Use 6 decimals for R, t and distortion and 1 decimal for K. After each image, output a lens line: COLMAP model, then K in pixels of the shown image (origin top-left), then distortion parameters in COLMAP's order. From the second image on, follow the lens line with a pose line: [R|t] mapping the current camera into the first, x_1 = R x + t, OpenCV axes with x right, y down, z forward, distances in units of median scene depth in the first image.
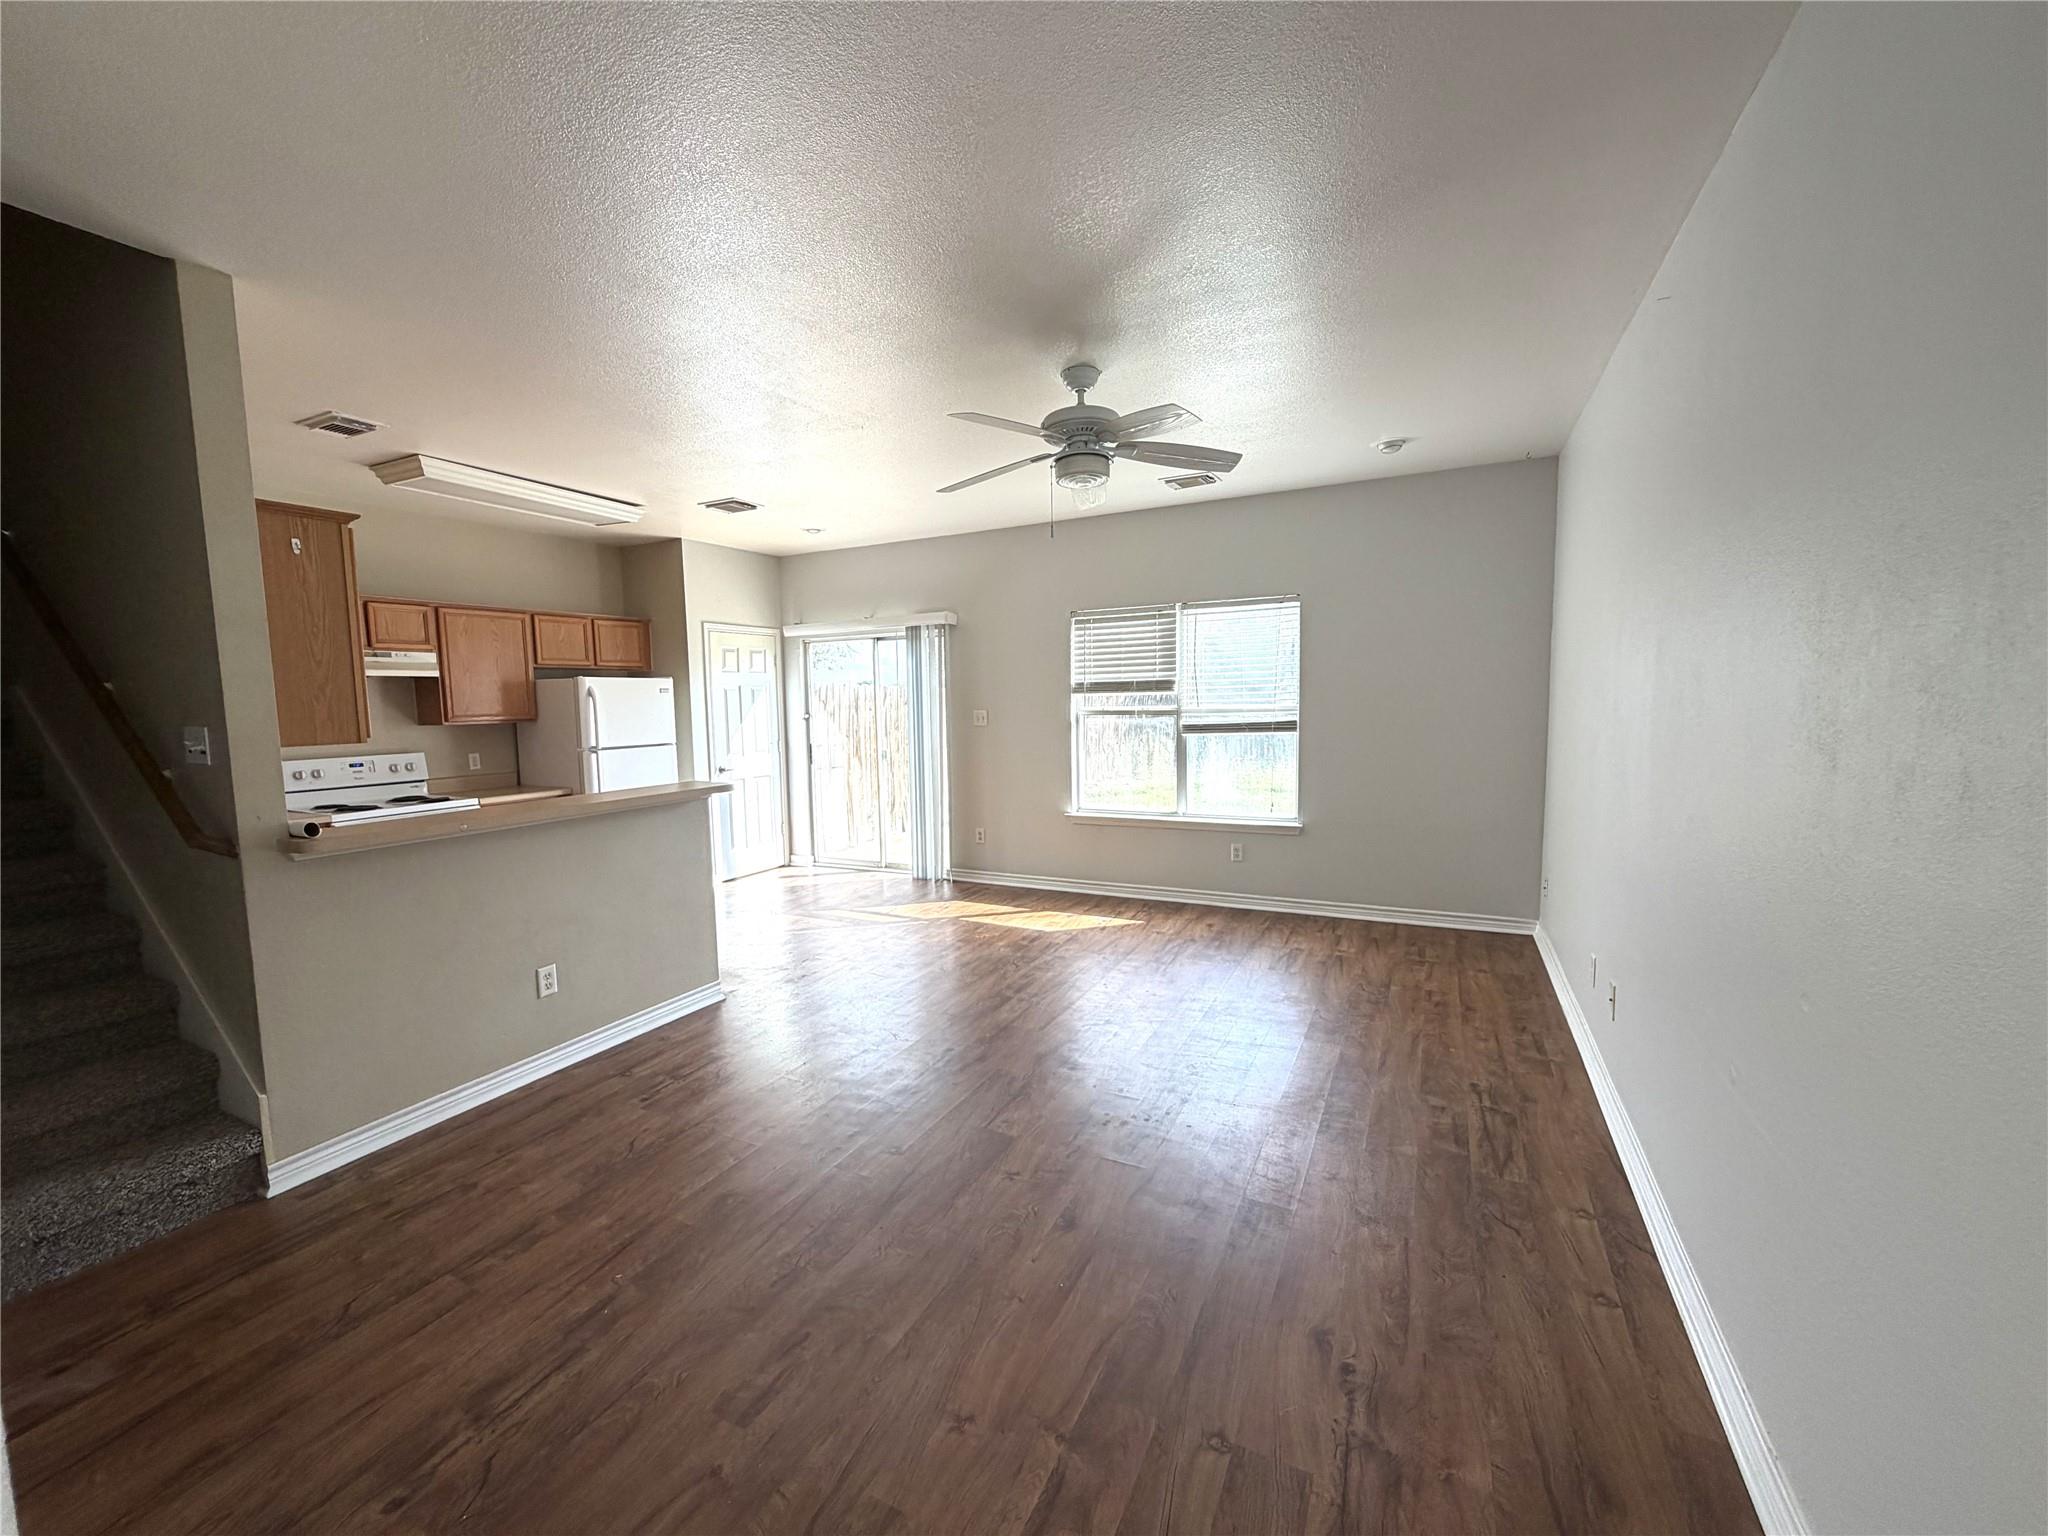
lens RADIAL K [[815.7, 0, 1021.9], [0, 815.7, 766.6], [0, 0, 1]] dist [0.000314, -0.000319]
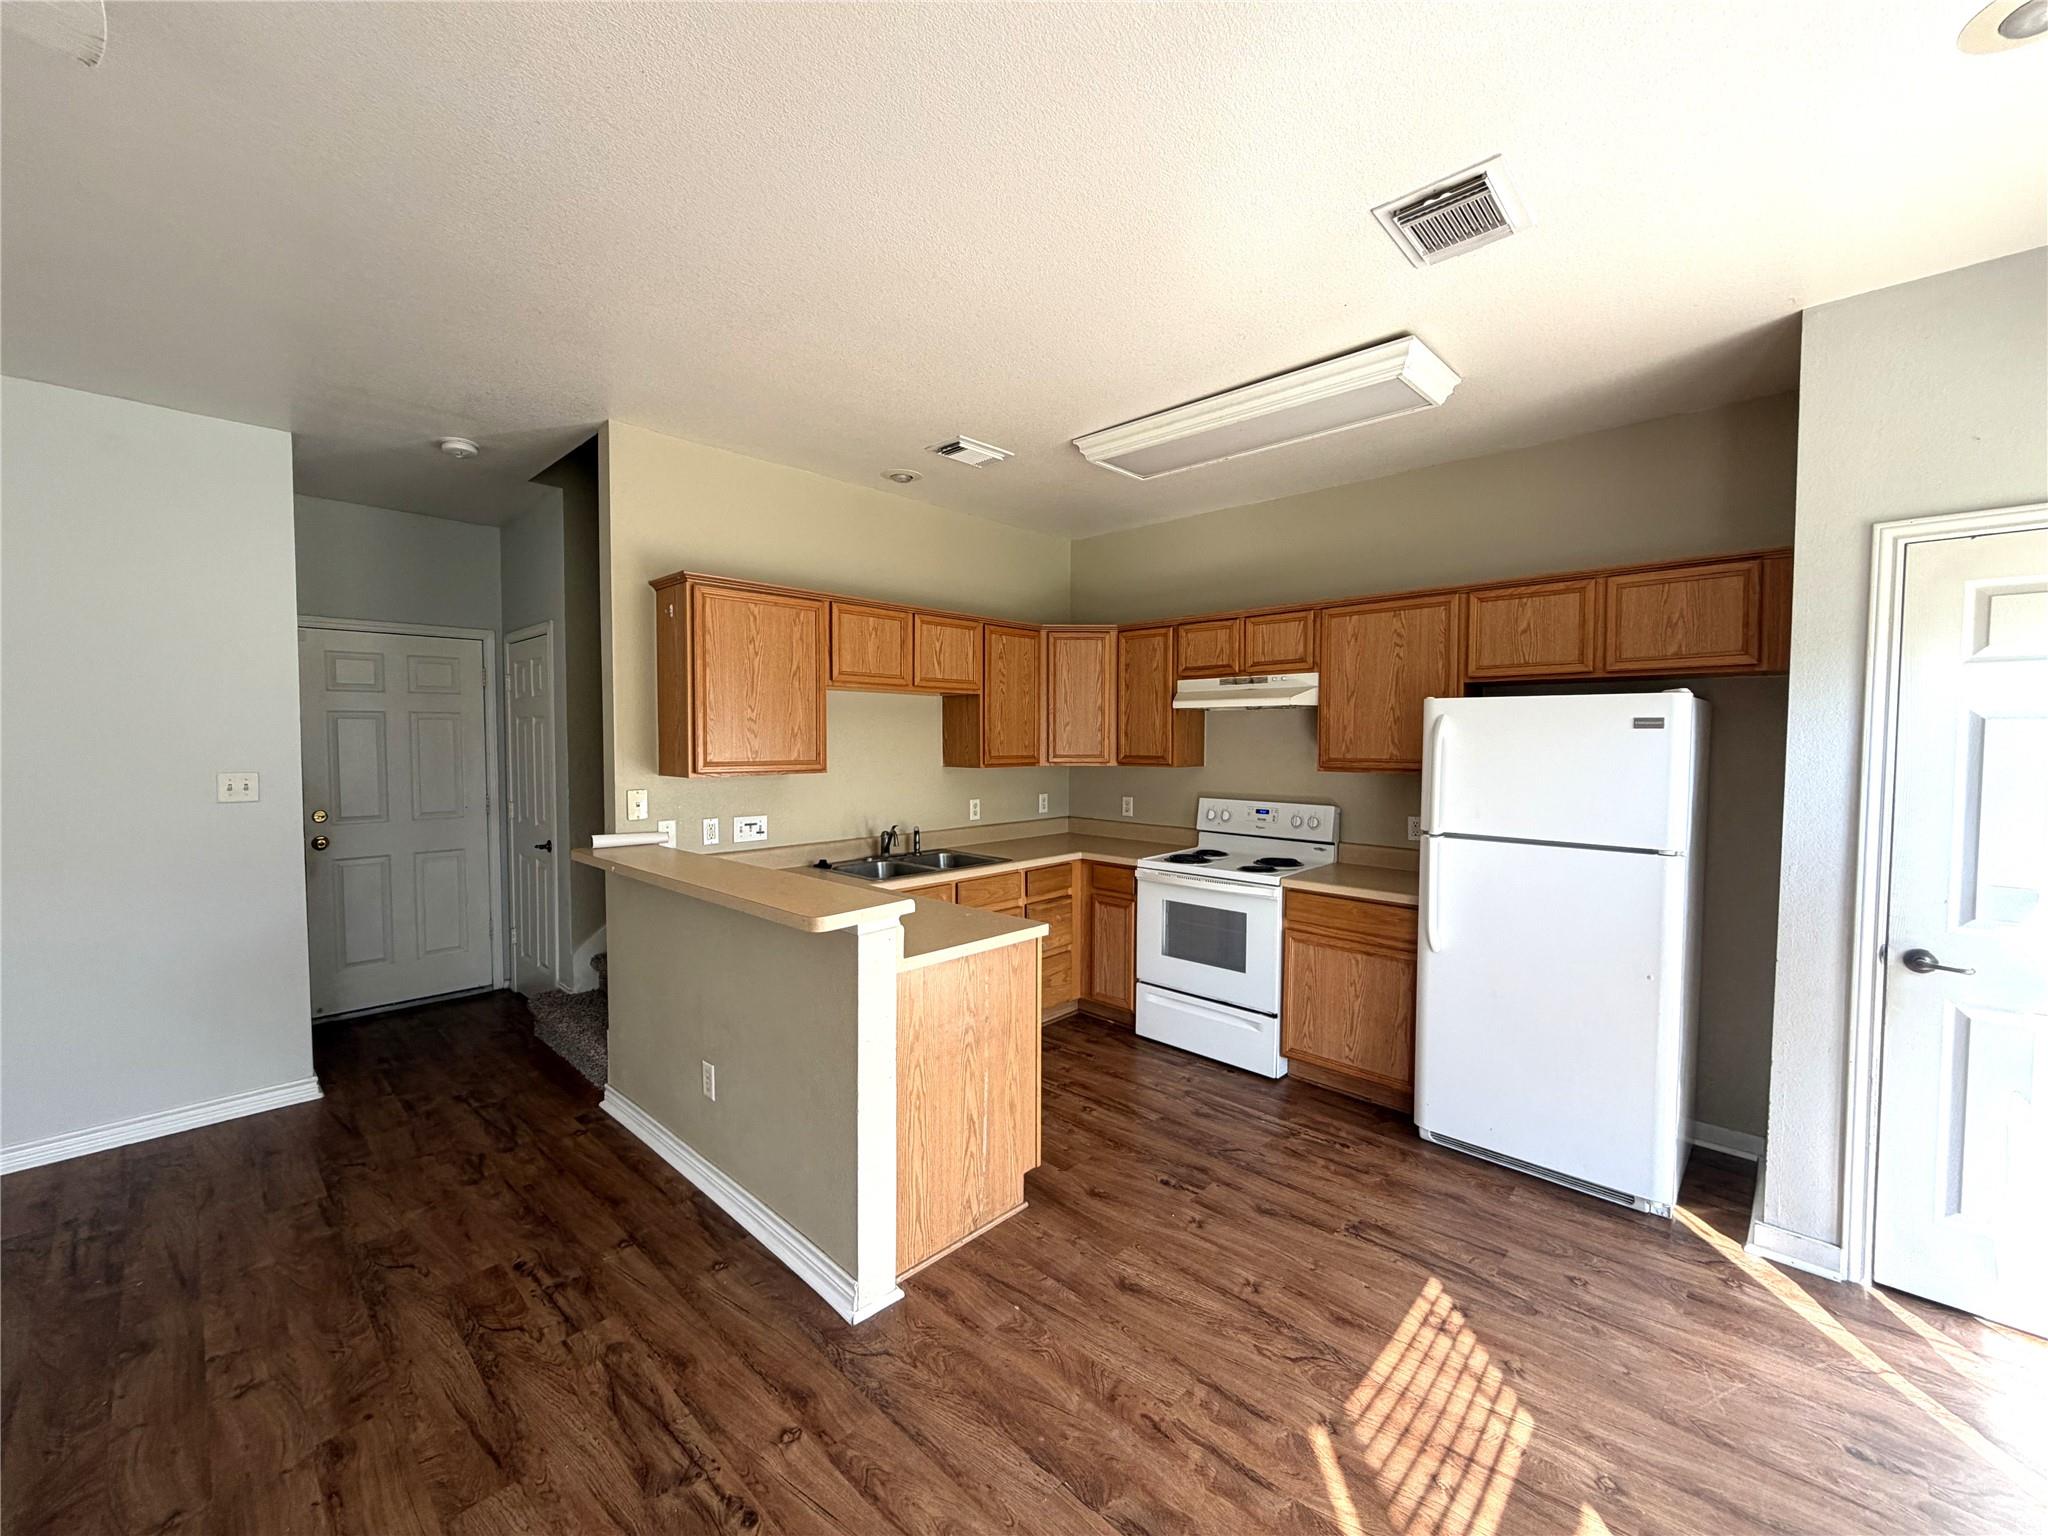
lens RADIAL K [[815.7, 0, 1014.6], [0, 815.7, 768.7], [0, 0, 1]] dist [0.000314, -0.000319]
pose [[-0.293860, 0.057042, -0.954145, 0.067353], [-0.078639, 0.993391, 0.083608, -0.098189], [0.952608, 0.099602, -0.287432, 1.004126]]
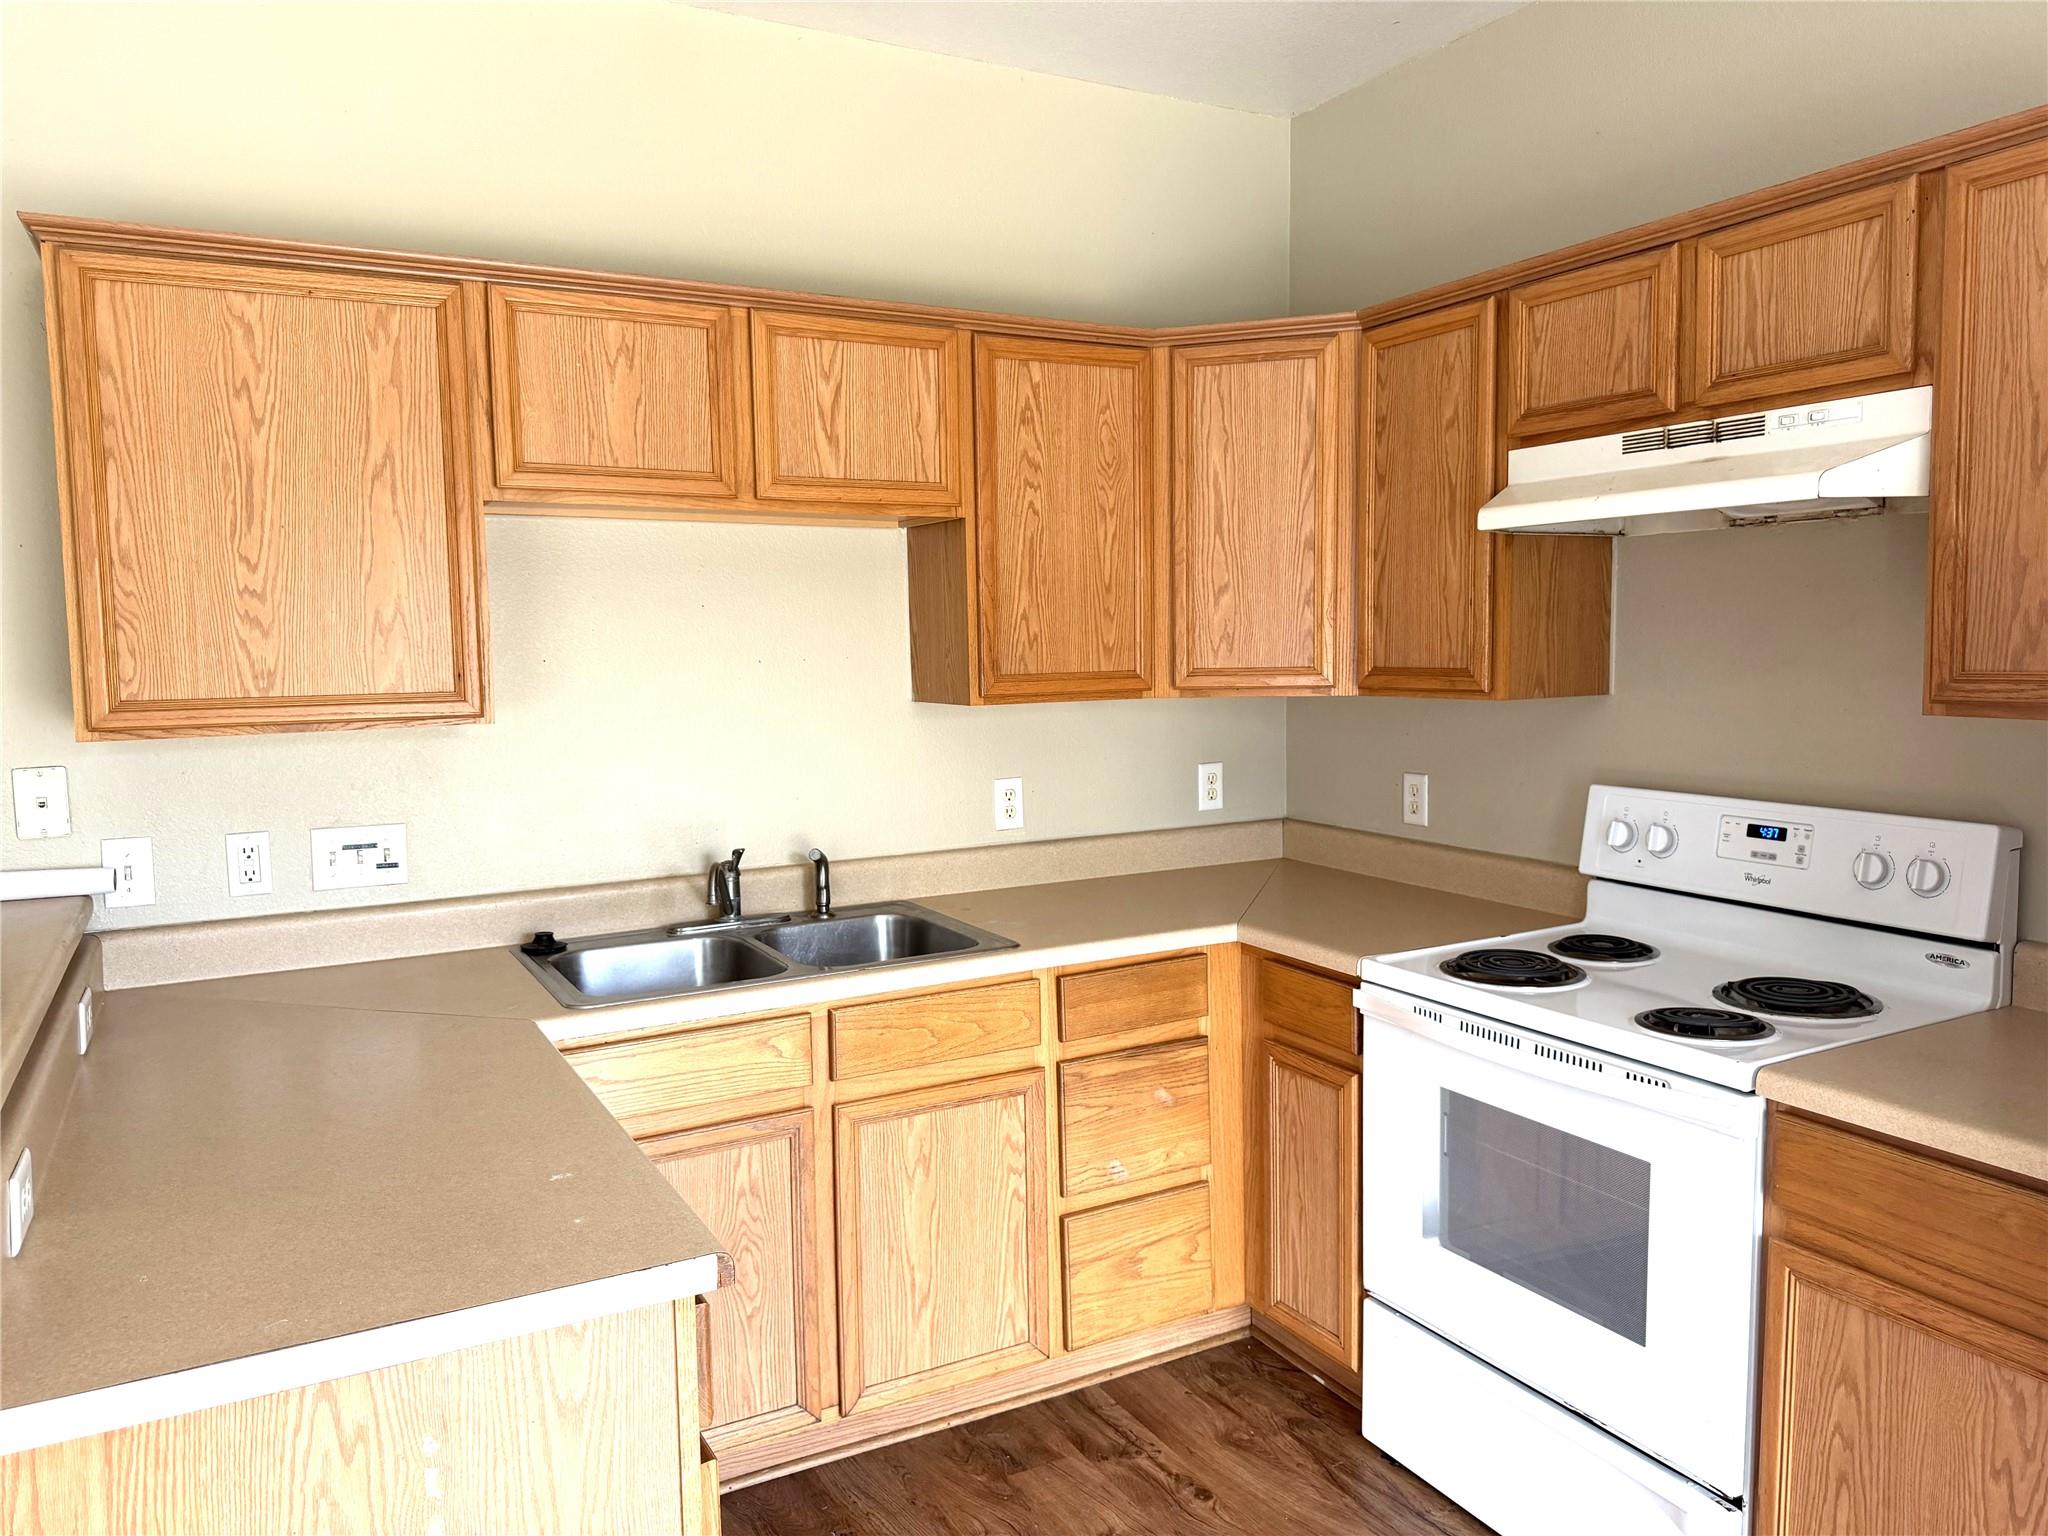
lens RADIAL K [[1451.4, 0, 1018.0], [0, 1451.4, 754.9], [0, 0, 1]] dist [0.030672, -0.033694]
pose [[-0.568230, 0.098430, -0.816962, -0.260100], [-0.042329, 0.988009, 0.148480, -0.093779], [0.821780, 0.118951, -0.557250, 1.076604]]
